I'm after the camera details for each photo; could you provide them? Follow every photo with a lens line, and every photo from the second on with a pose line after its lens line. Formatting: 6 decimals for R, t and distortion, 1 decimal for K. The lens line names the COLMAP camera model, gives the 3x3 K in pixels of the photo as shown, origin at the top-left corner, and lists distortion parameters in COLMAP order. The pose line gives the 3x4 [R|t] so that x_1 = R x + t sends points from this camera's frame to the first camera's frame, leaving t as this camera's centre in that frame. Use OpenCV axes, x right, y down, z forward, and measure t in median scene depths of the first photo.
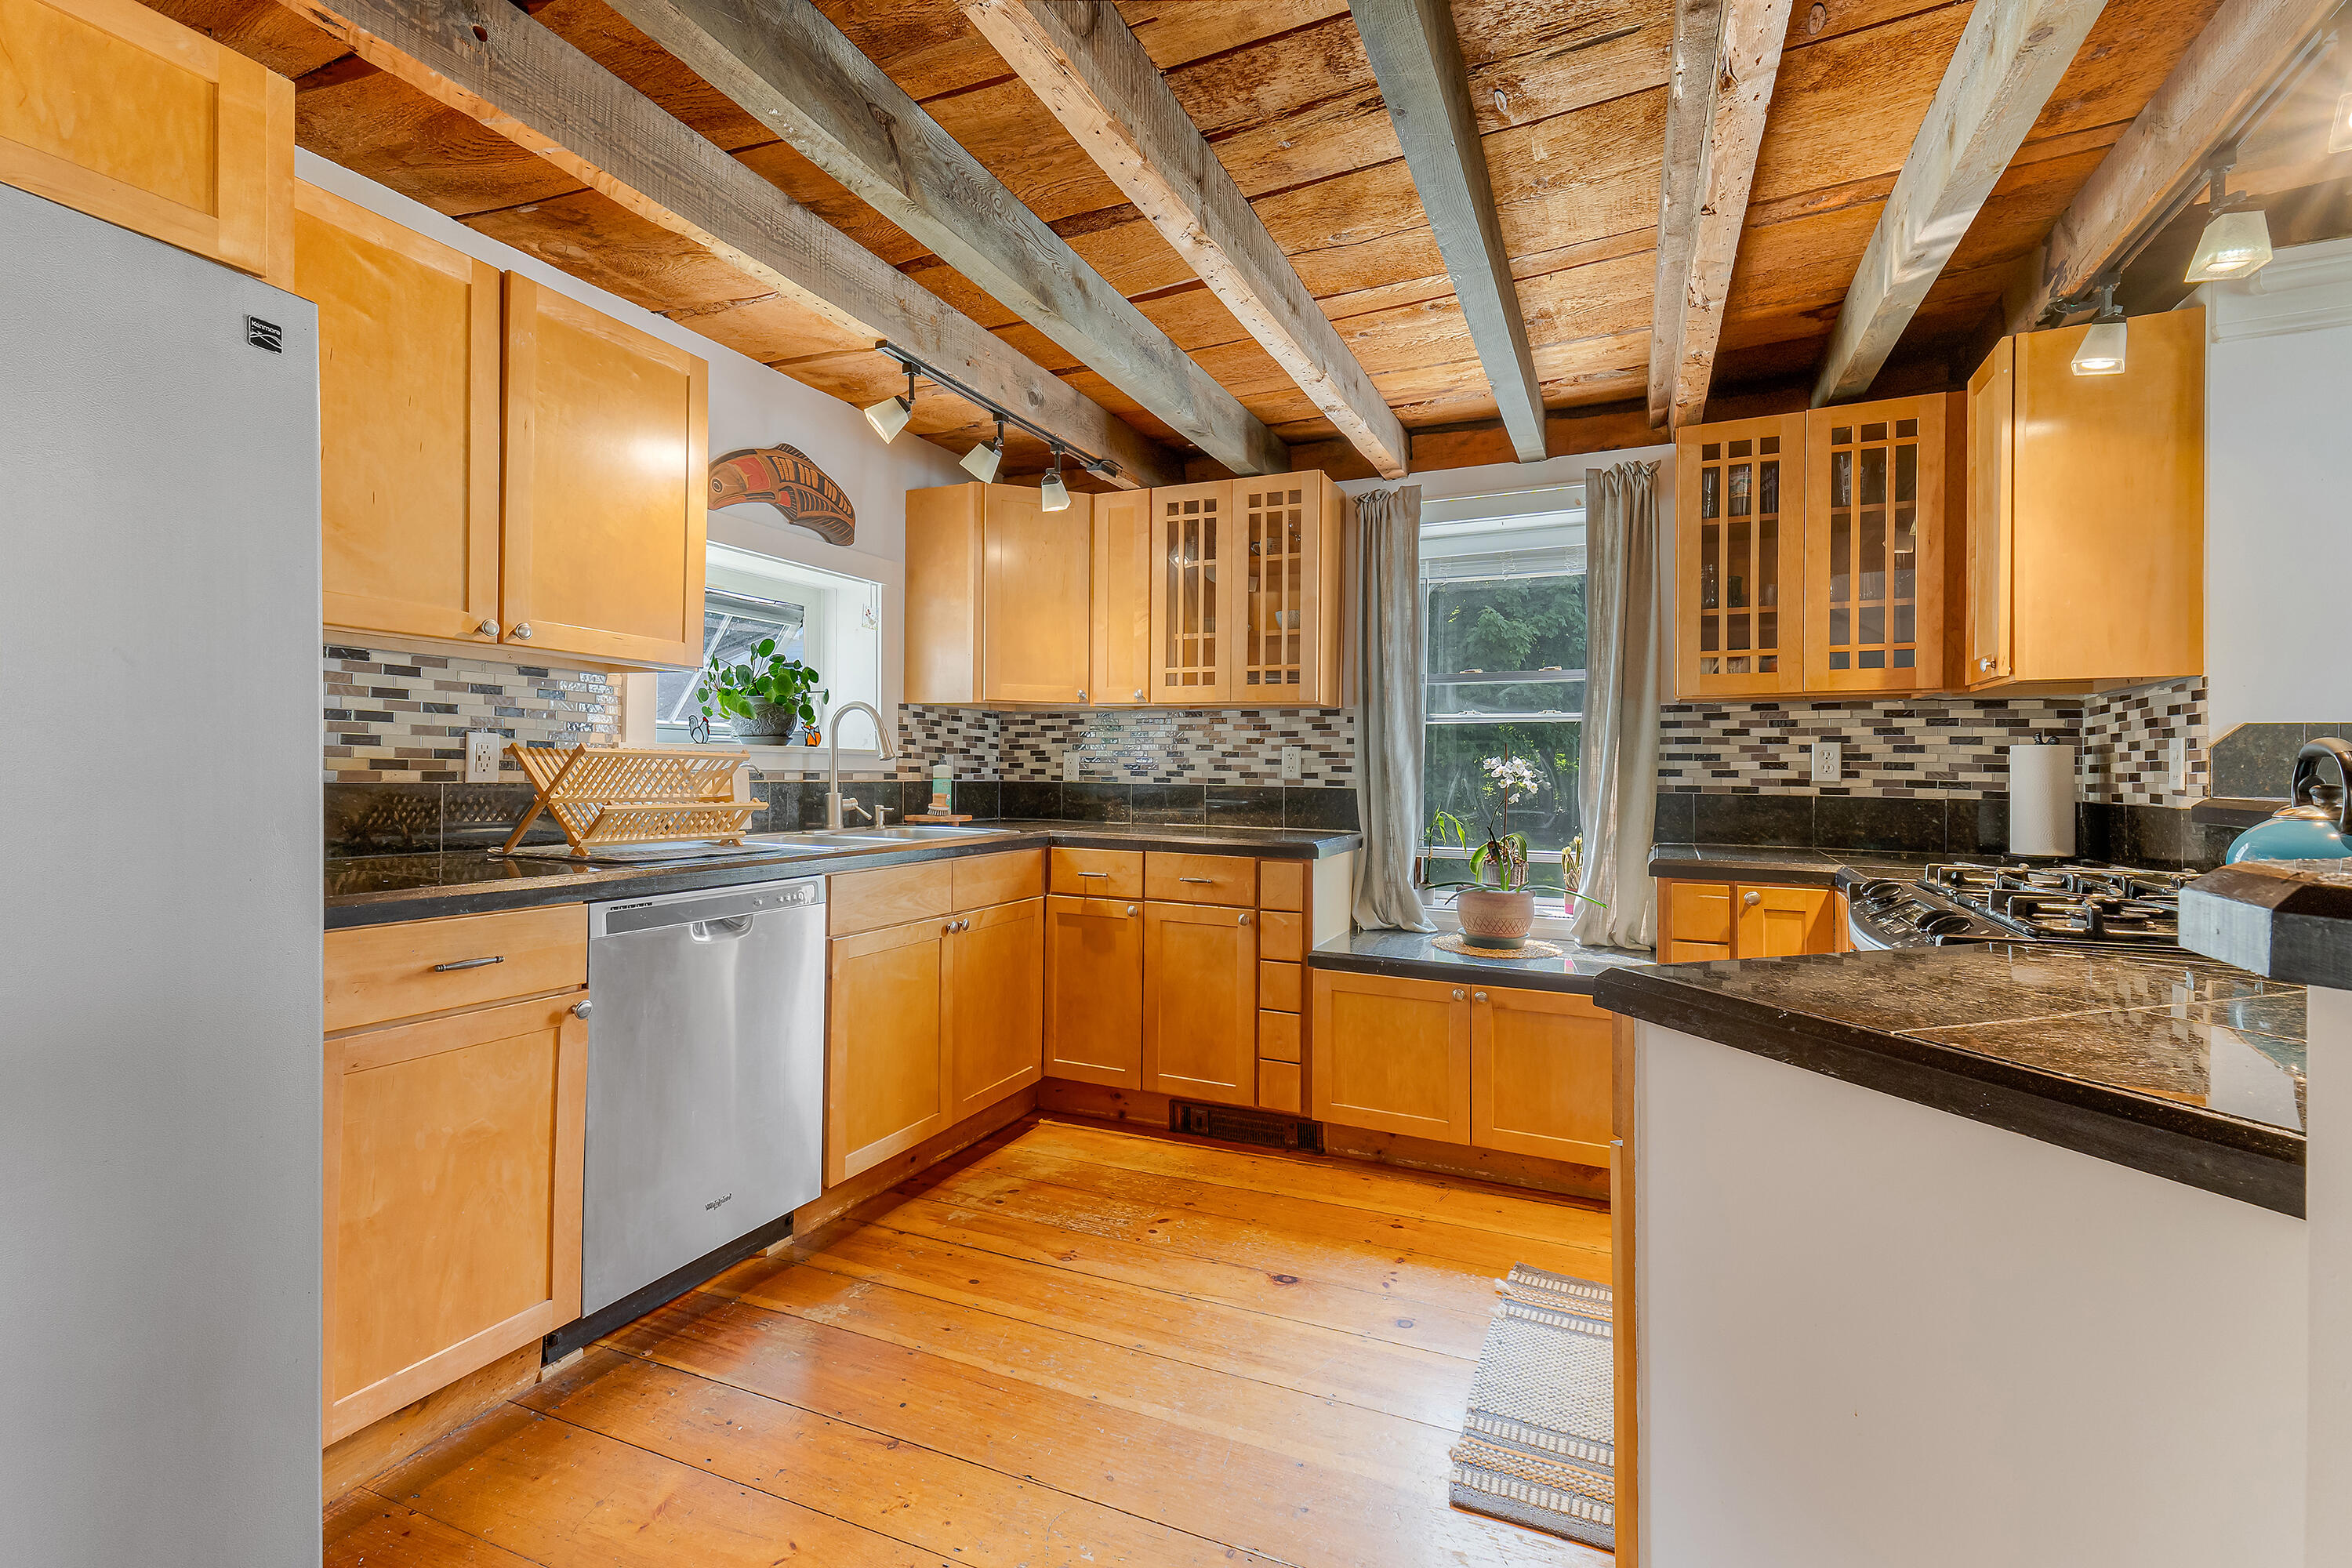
lens RADIAL K [[1055.7, 0, 1179.6], [0, 1055.7, 761.7], [0, 0, 1]] dist [-0.040412, -0.000293]
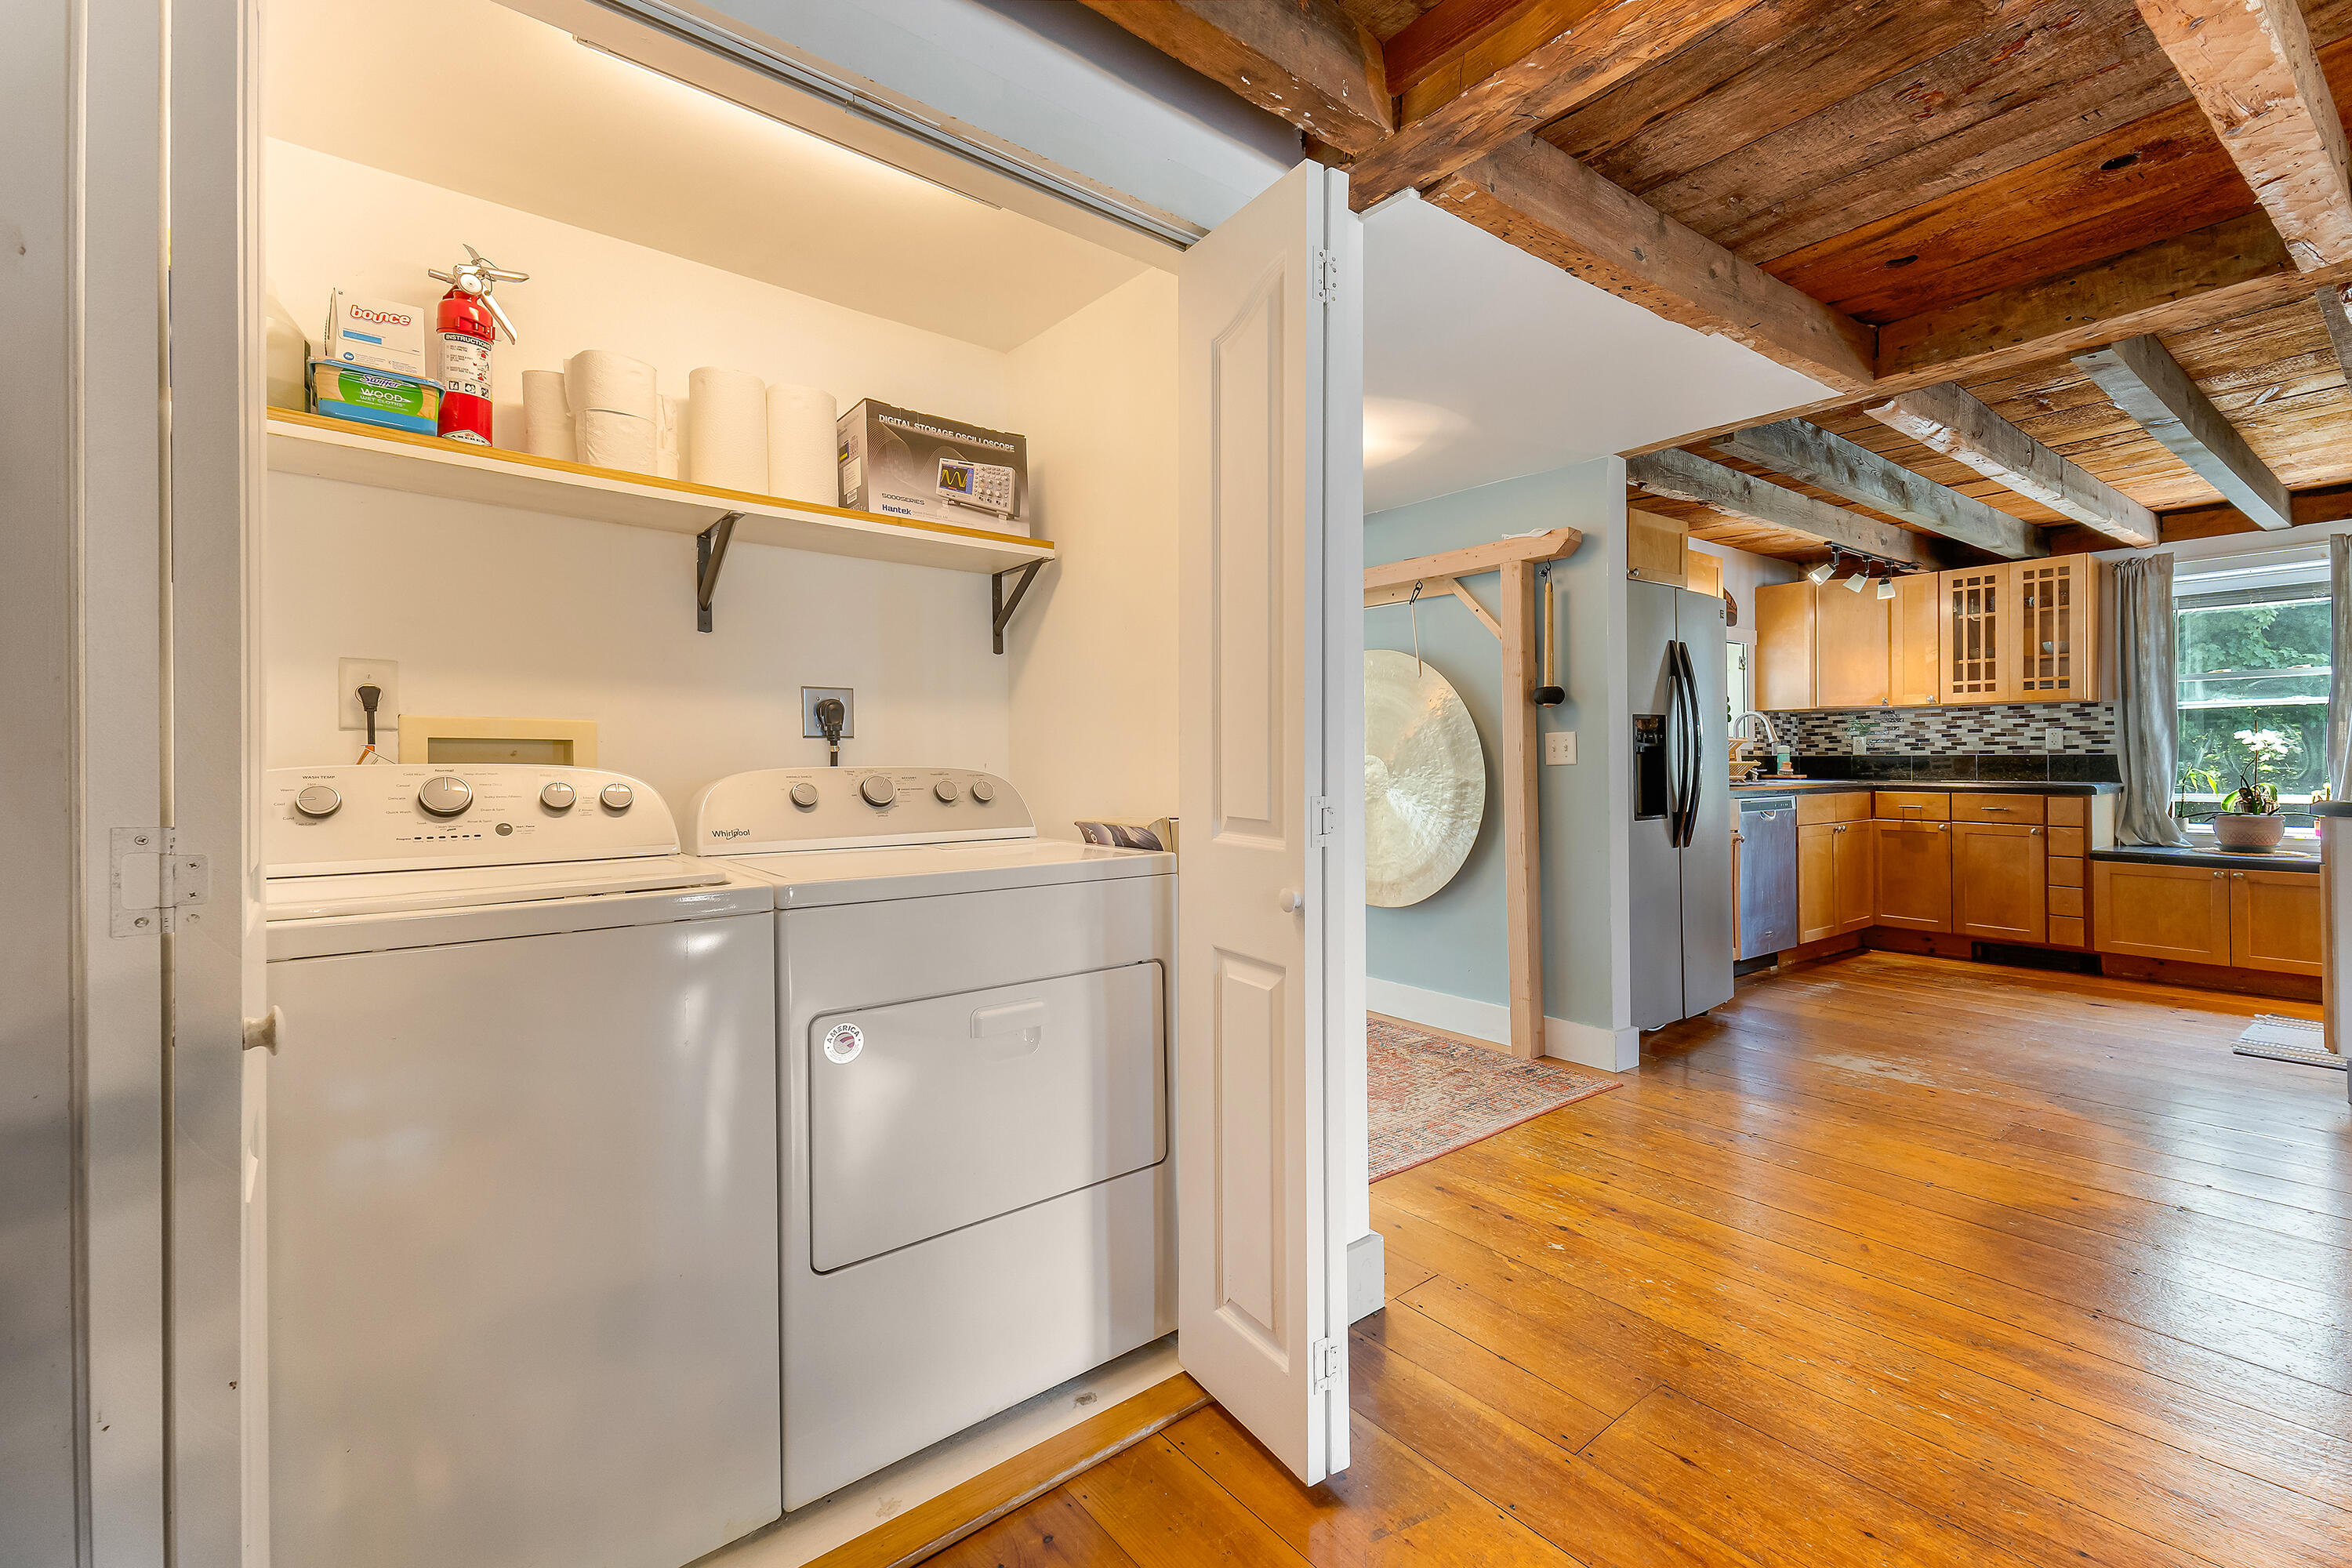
lens RADIAL K [[1000.6, 0, 1095.2], [0, 1000.6, 764.4], [0, 0, 1]] dist [-0.002613, -0.003830]
pose [[0.846837, -0.014642, -0.531651, -0.334535], [0.018455, 0.999828, 0.001859, 0.010977], [0.531533, -0.011386, 0.846961, -1.051148]]
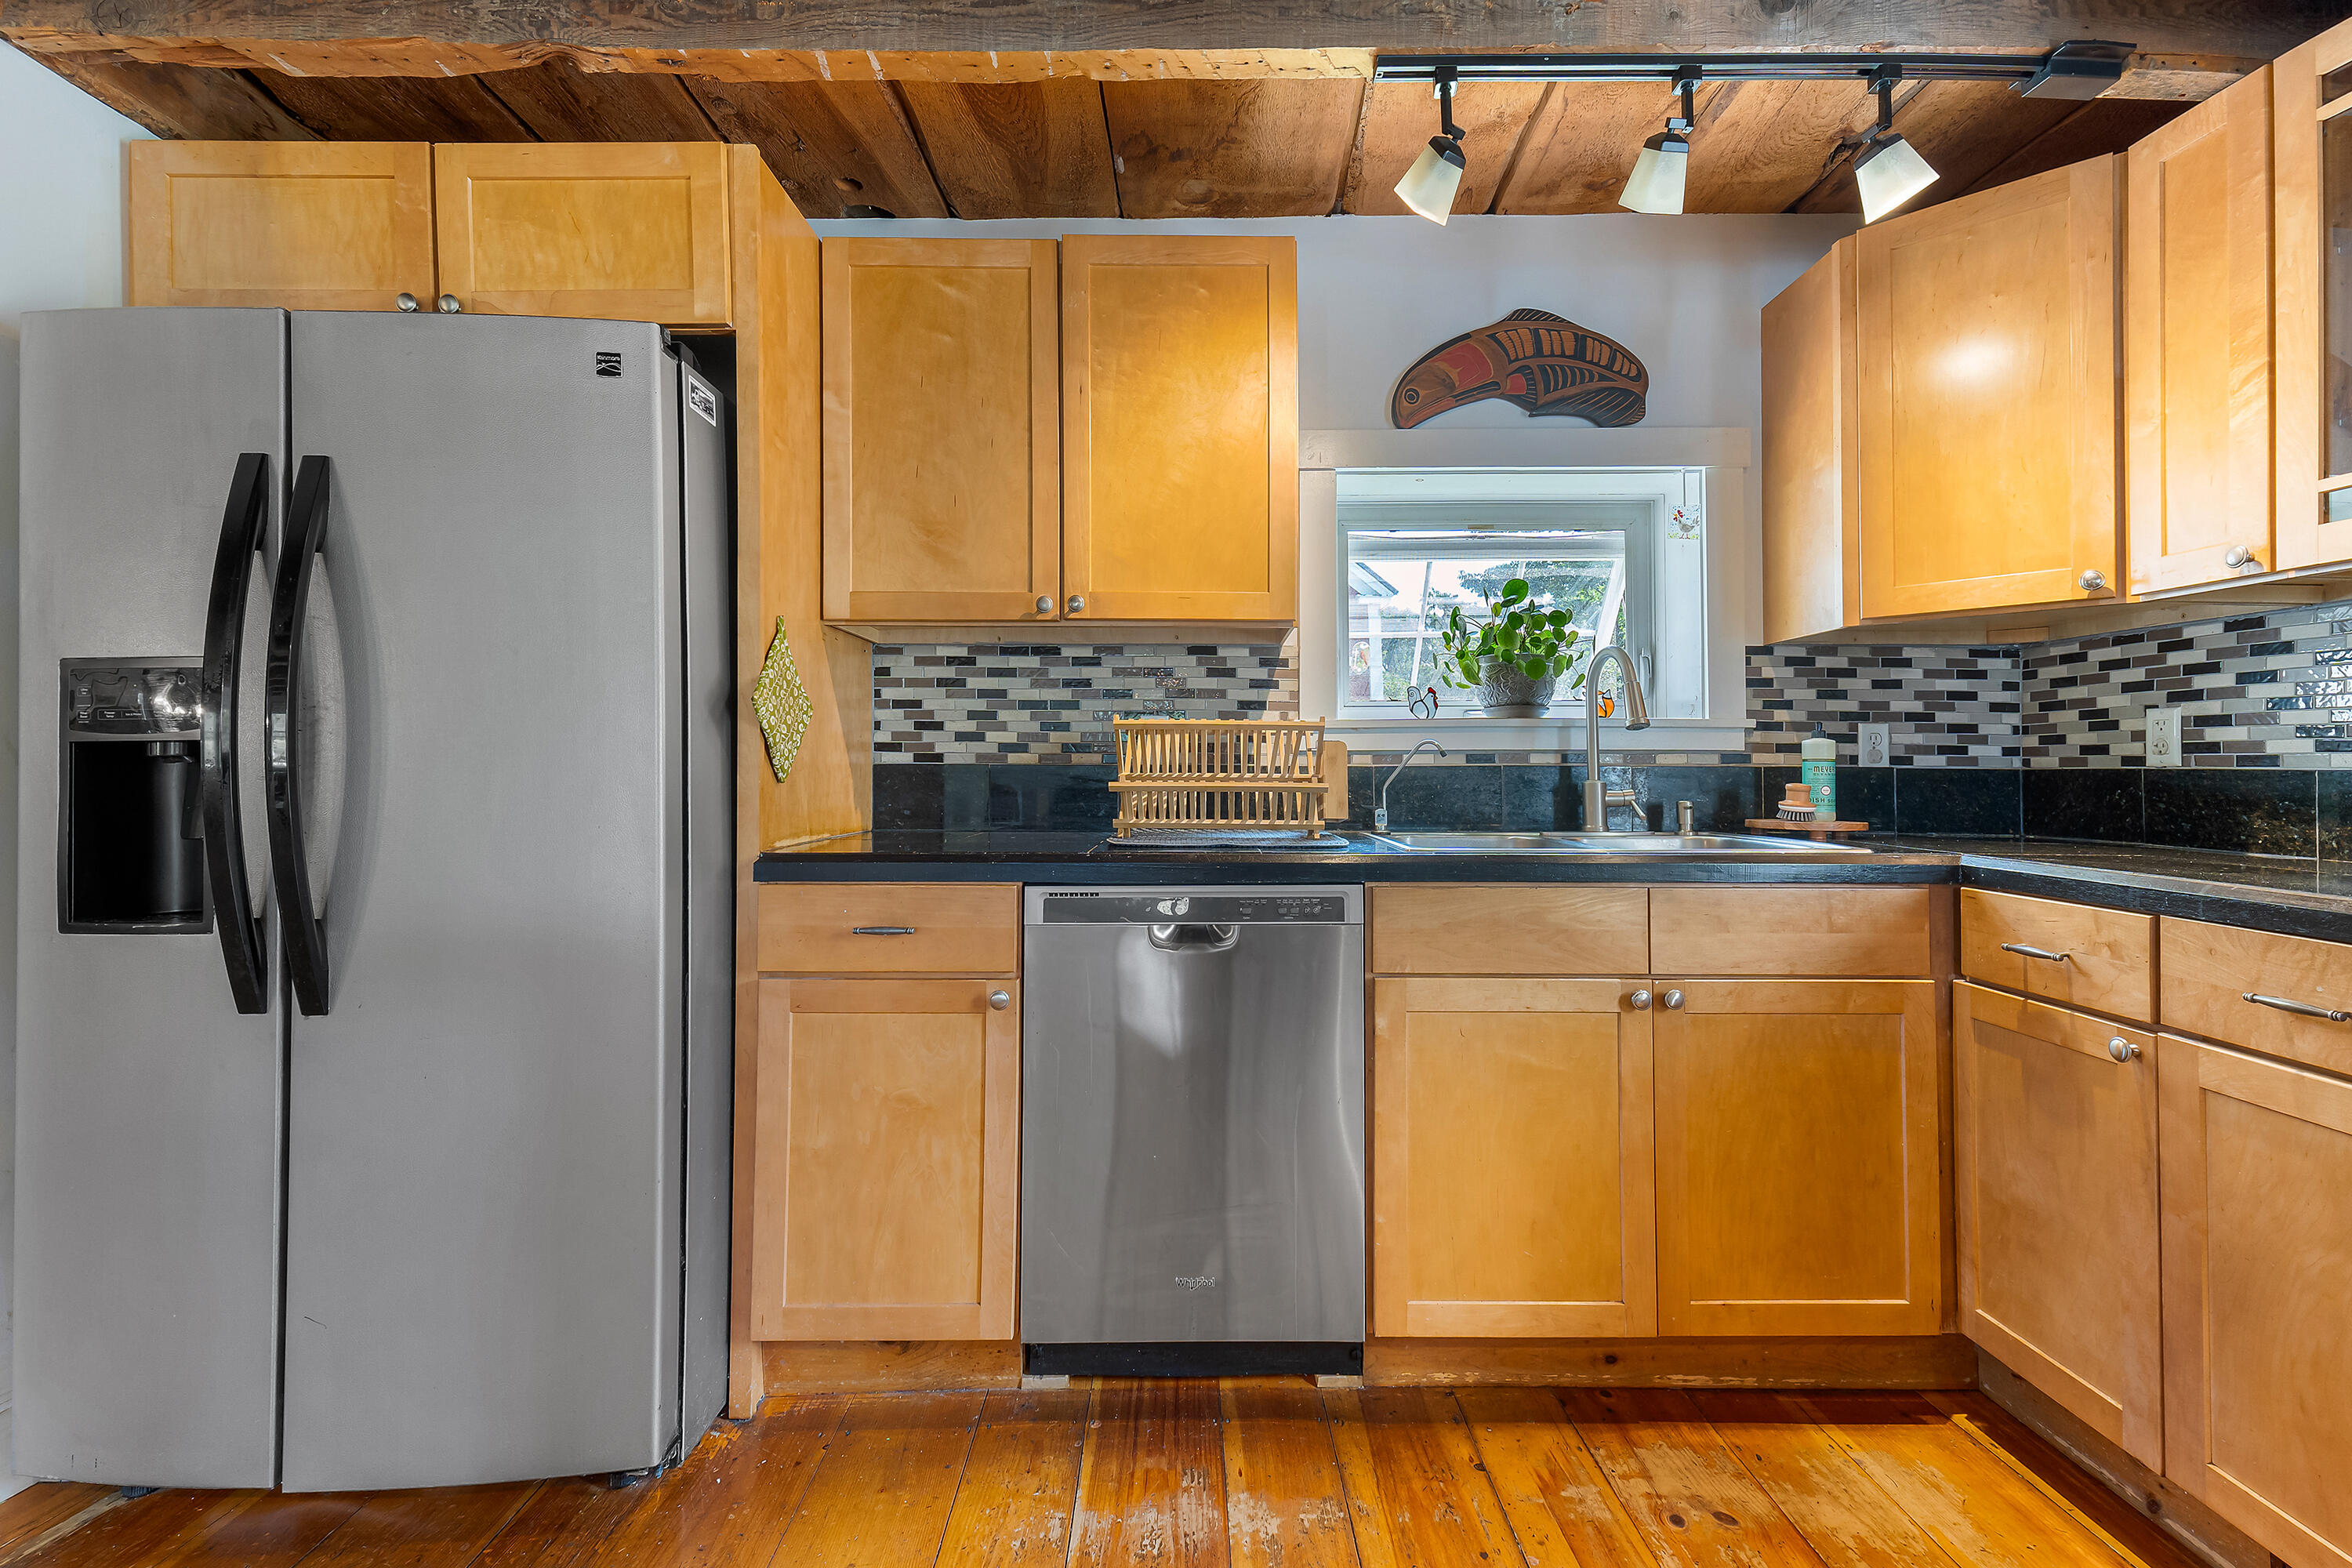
lens RADIAL K [[1000.6, 0, 1161.8], [0, 1000.6, 782.9], [0, 0, 1]] dist [-0.002613, -0.003830]
pose [[0.392763, -0.004276, -0.919630, 0.169173], [0.006283, 0.999978, -0.001966, 0.029547], [0.919618, -0.005006, 0.392782, 0.462107]]
